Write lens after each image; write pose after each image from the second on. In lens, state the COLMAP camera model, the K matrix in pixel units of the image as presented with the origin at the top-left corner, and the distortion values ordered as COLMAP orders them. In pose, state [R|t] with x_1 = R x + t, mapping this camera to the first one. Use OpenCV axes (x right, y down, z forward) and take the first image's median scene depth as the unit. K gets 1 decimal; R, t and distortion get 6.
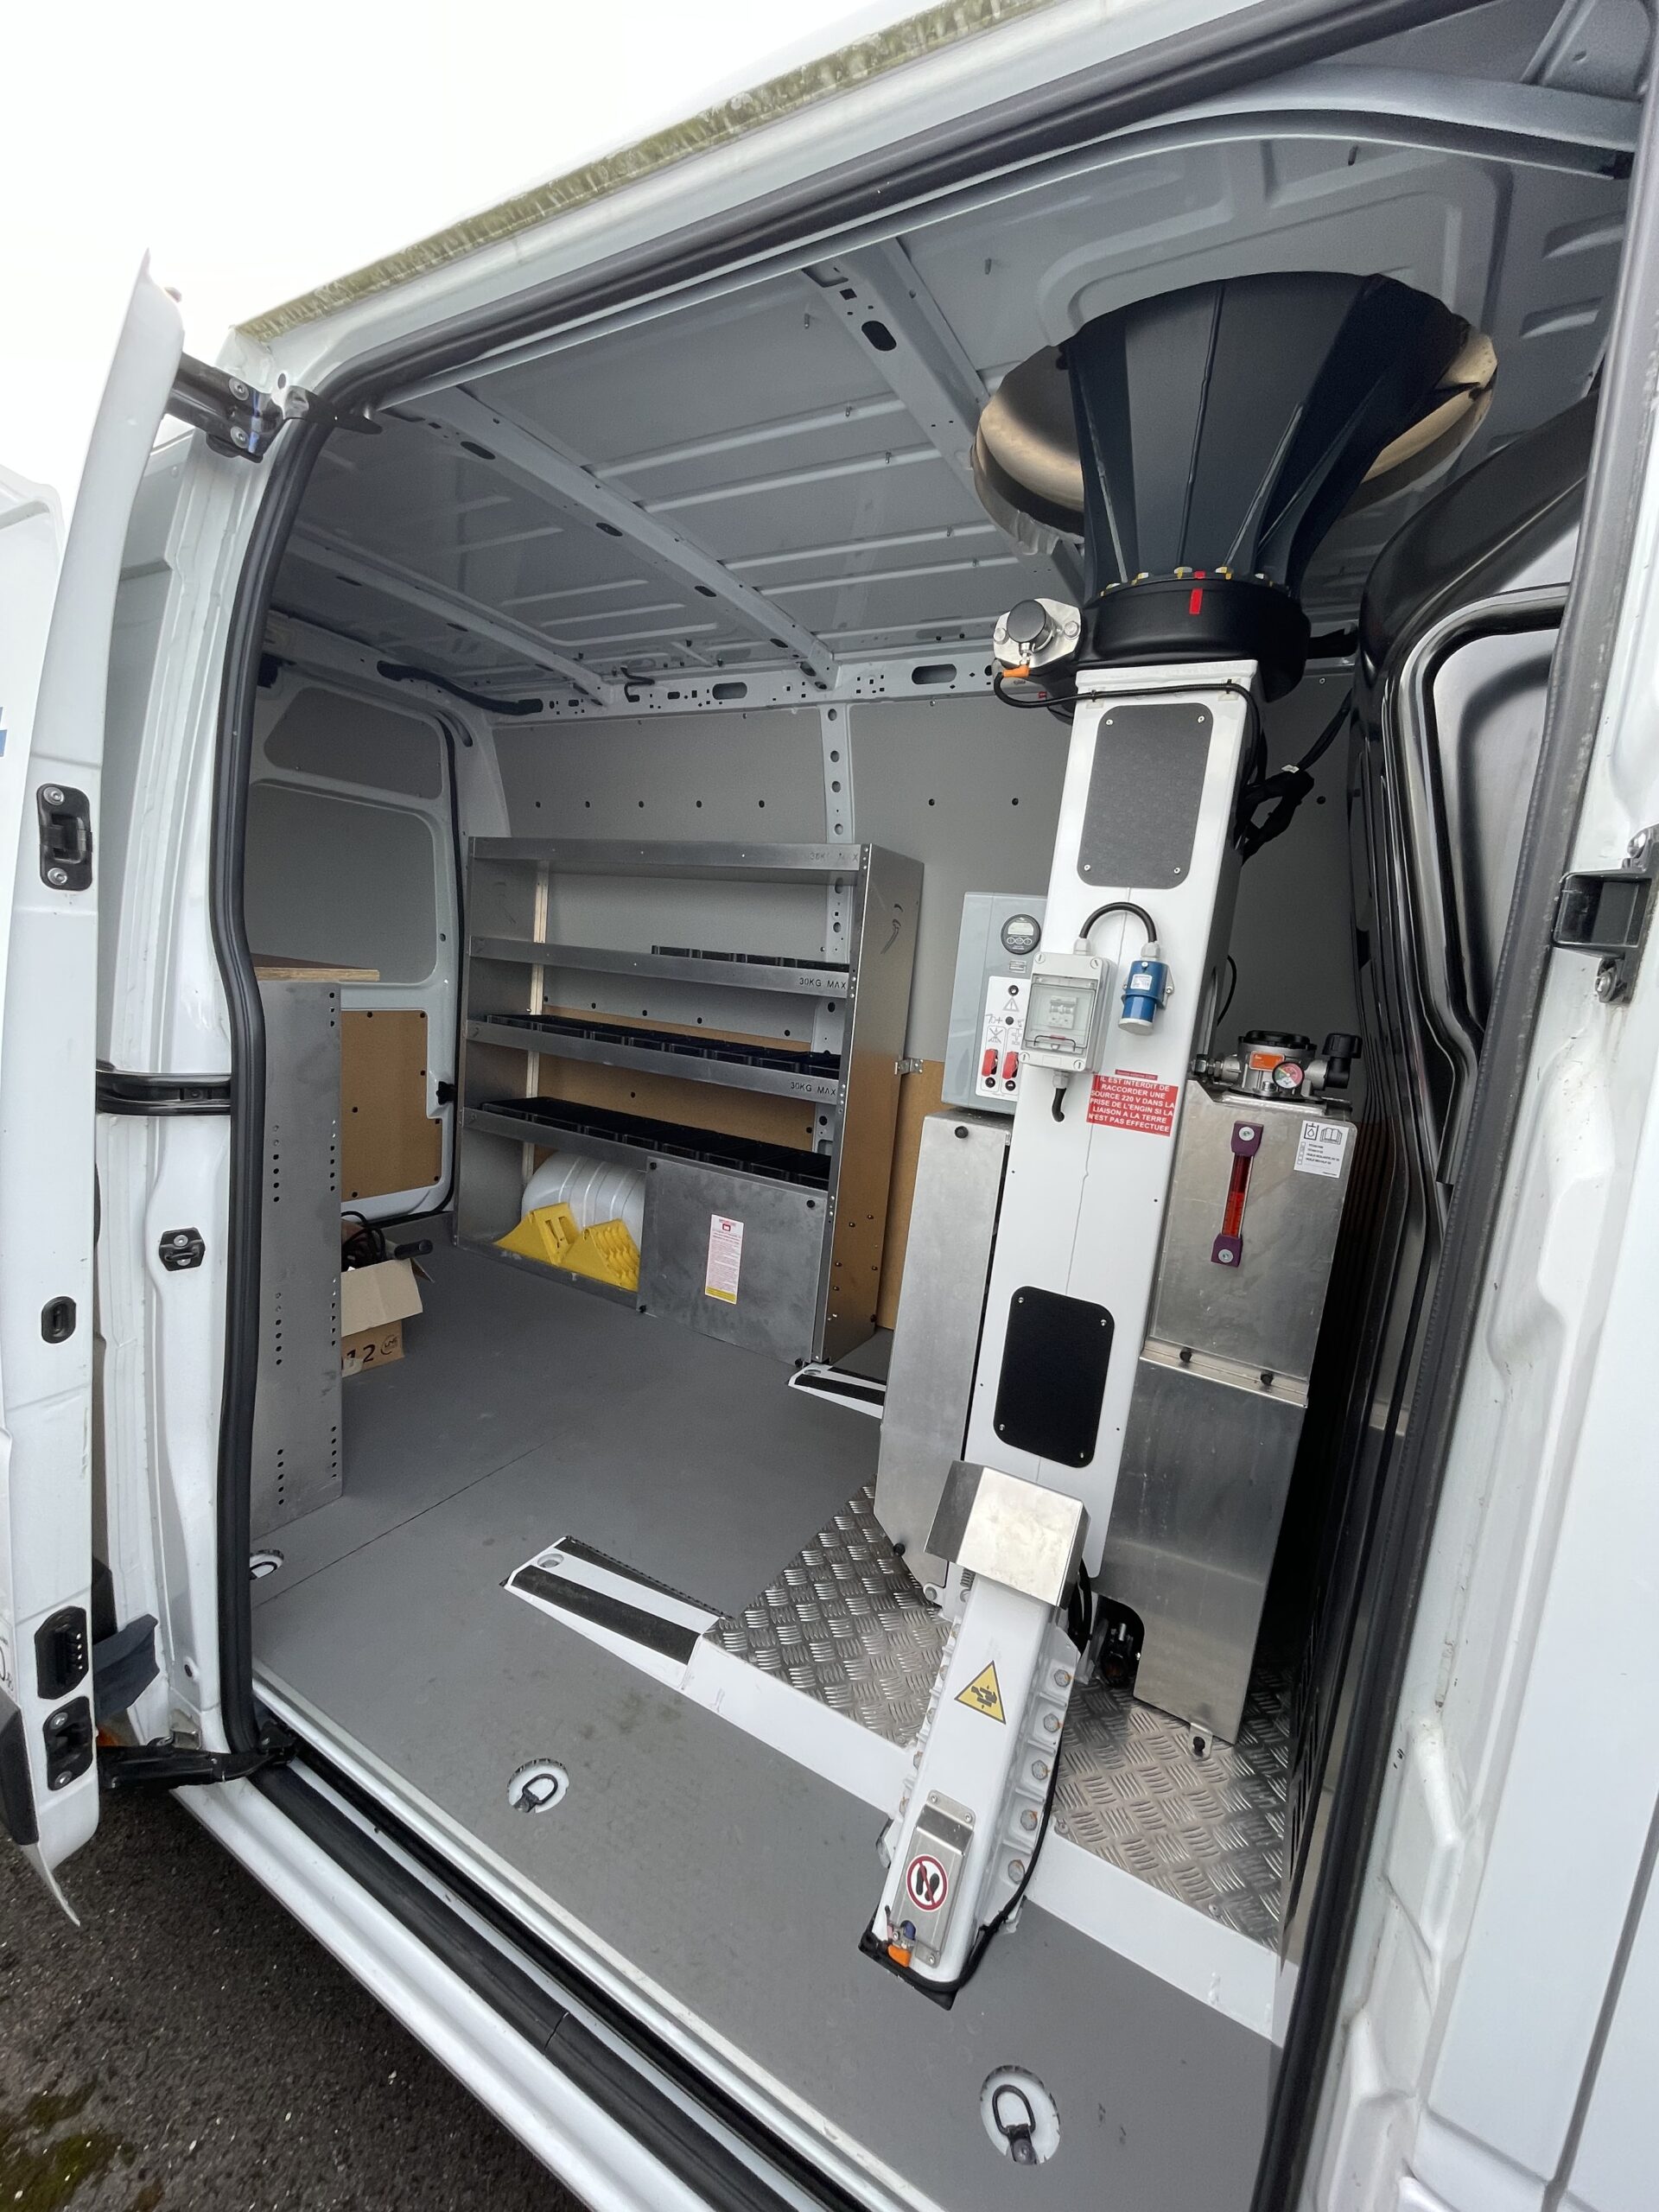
lens RADIAL K [[897.5, 0, 829.5], [0, 897.5, 1106.0], [0, 0, 1]] dist [-0.035577, 0.021485]
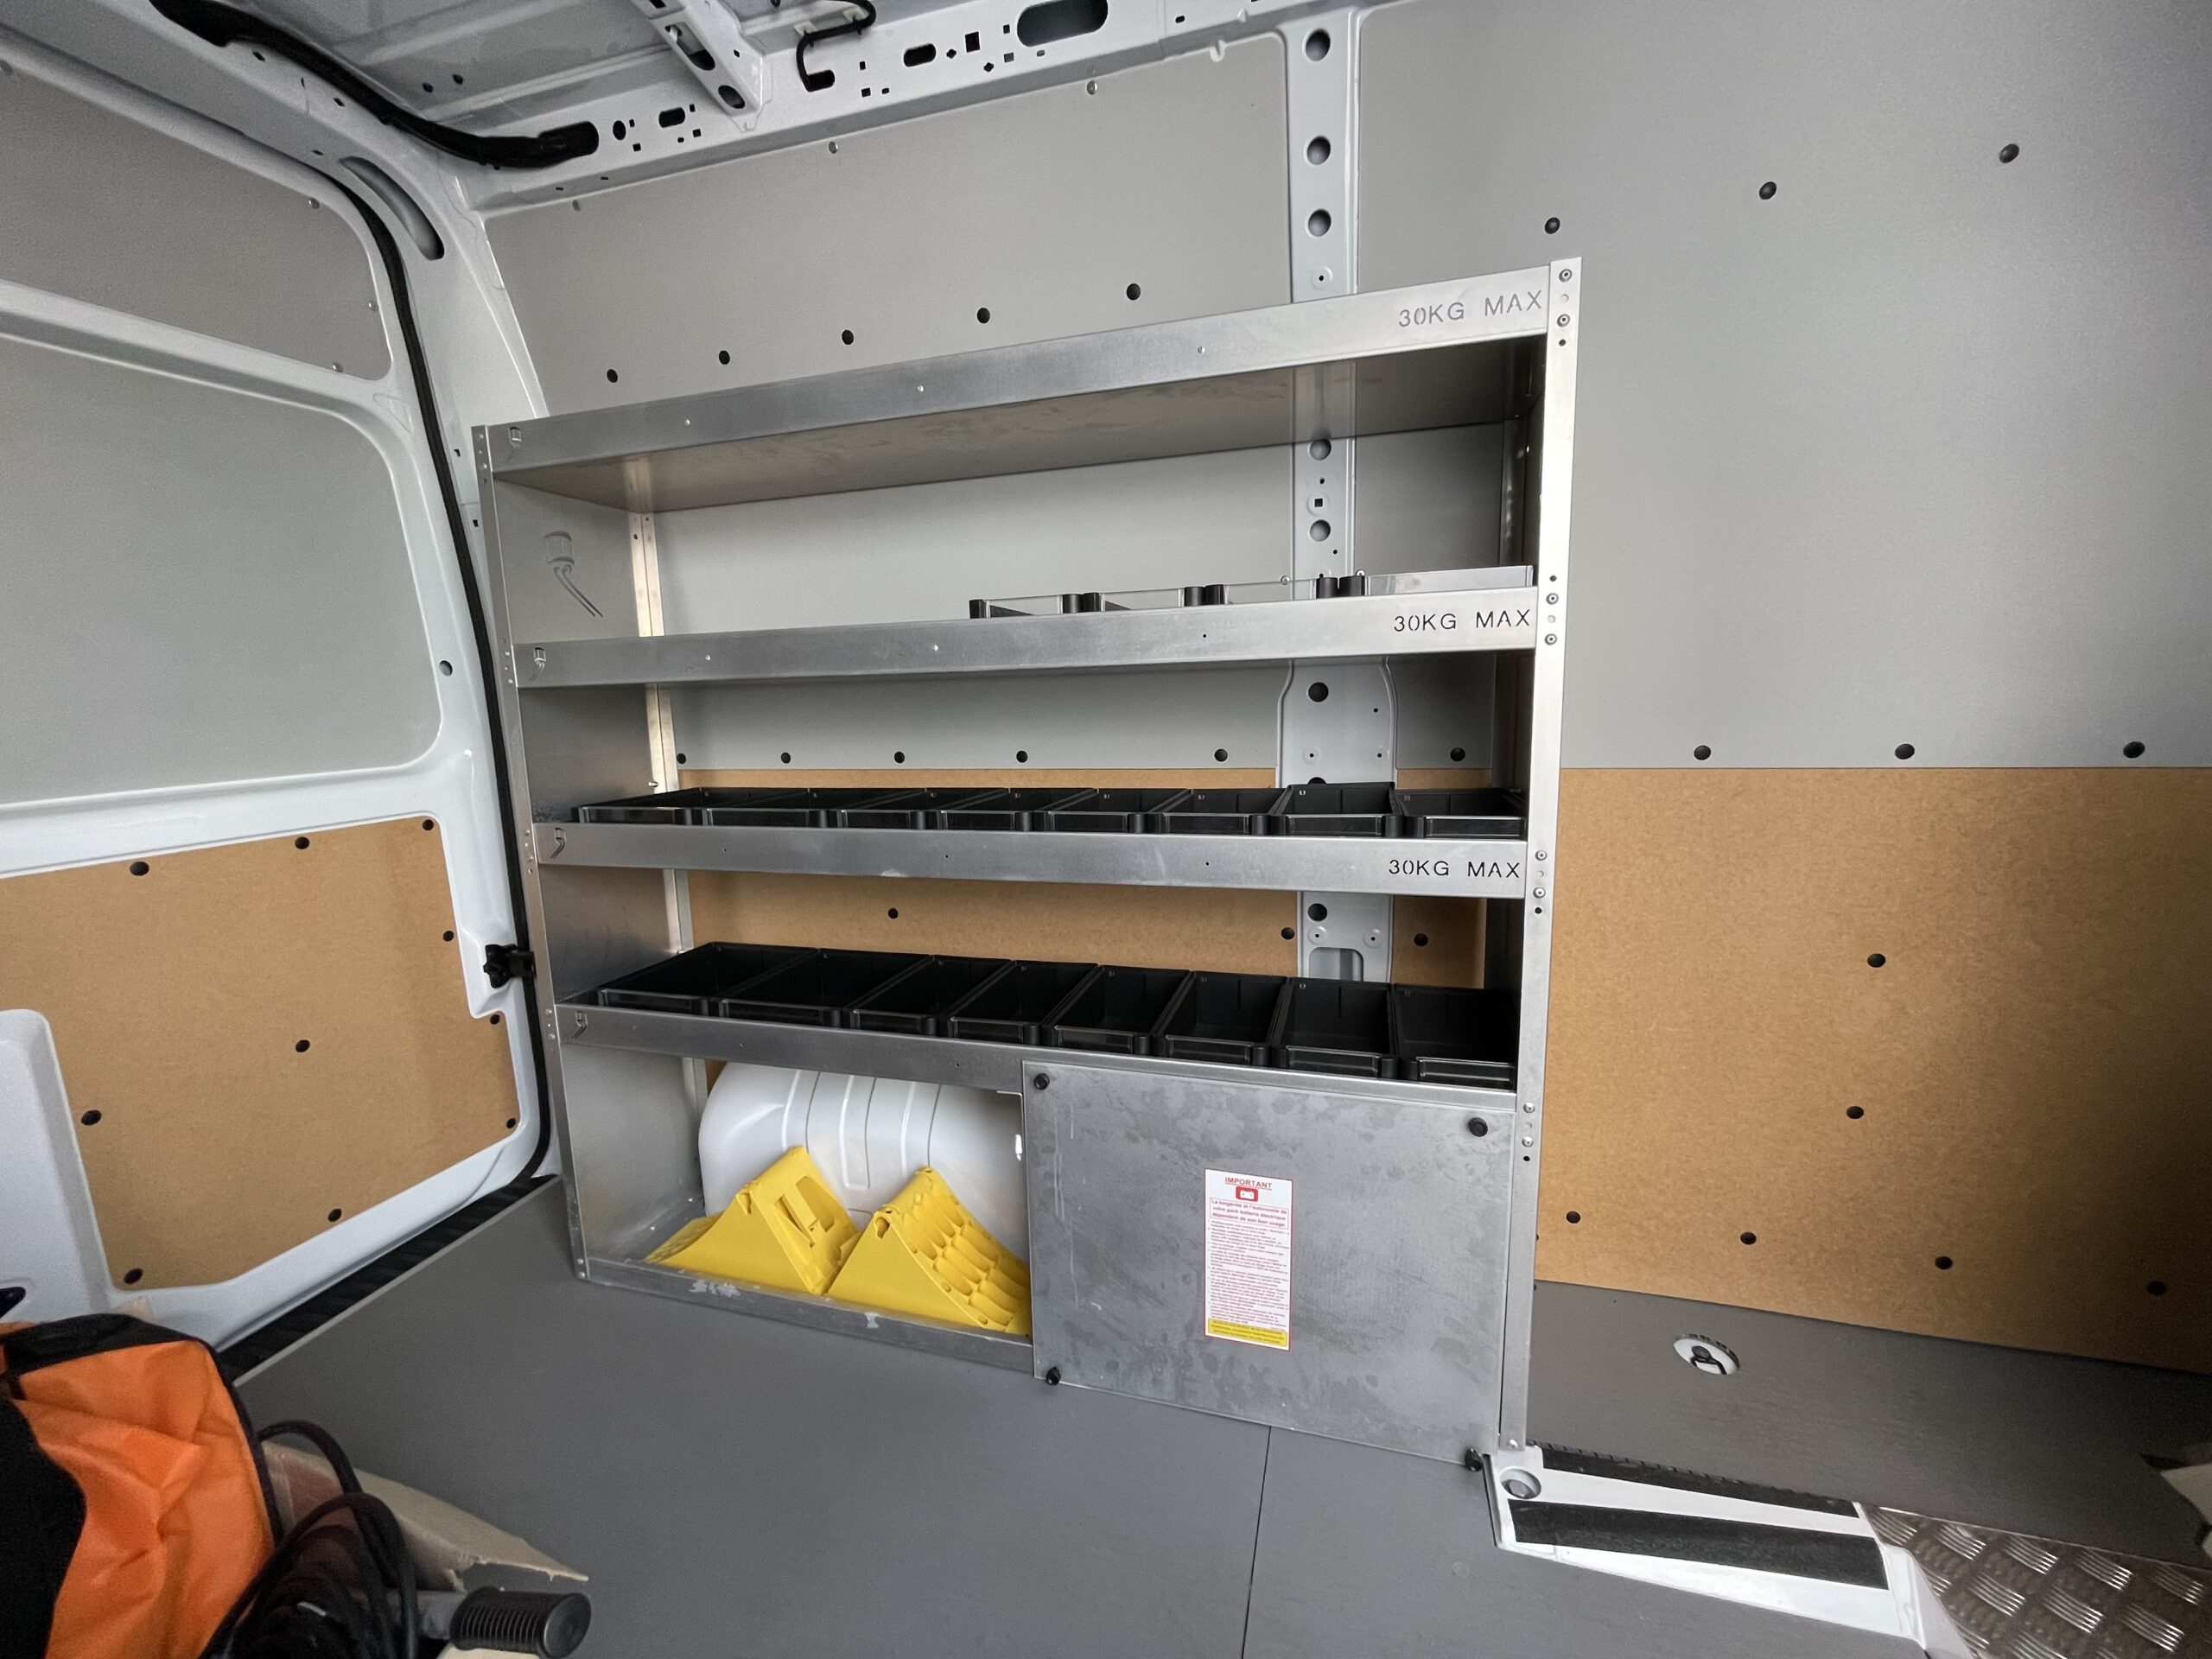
lens RADIAL K [[897.5, 0, 1106.0], [0, 897.5, 829.5], [0, 0, 1]] dist [-0.035577, 0.021485]
pose [[0.966961, -0.154091, 0.203080, -0.215718], [0.152839, 0.988008, 0.021932, -0.059247], [-0.204024, 0.009831, 0.978917, 0.496044]]
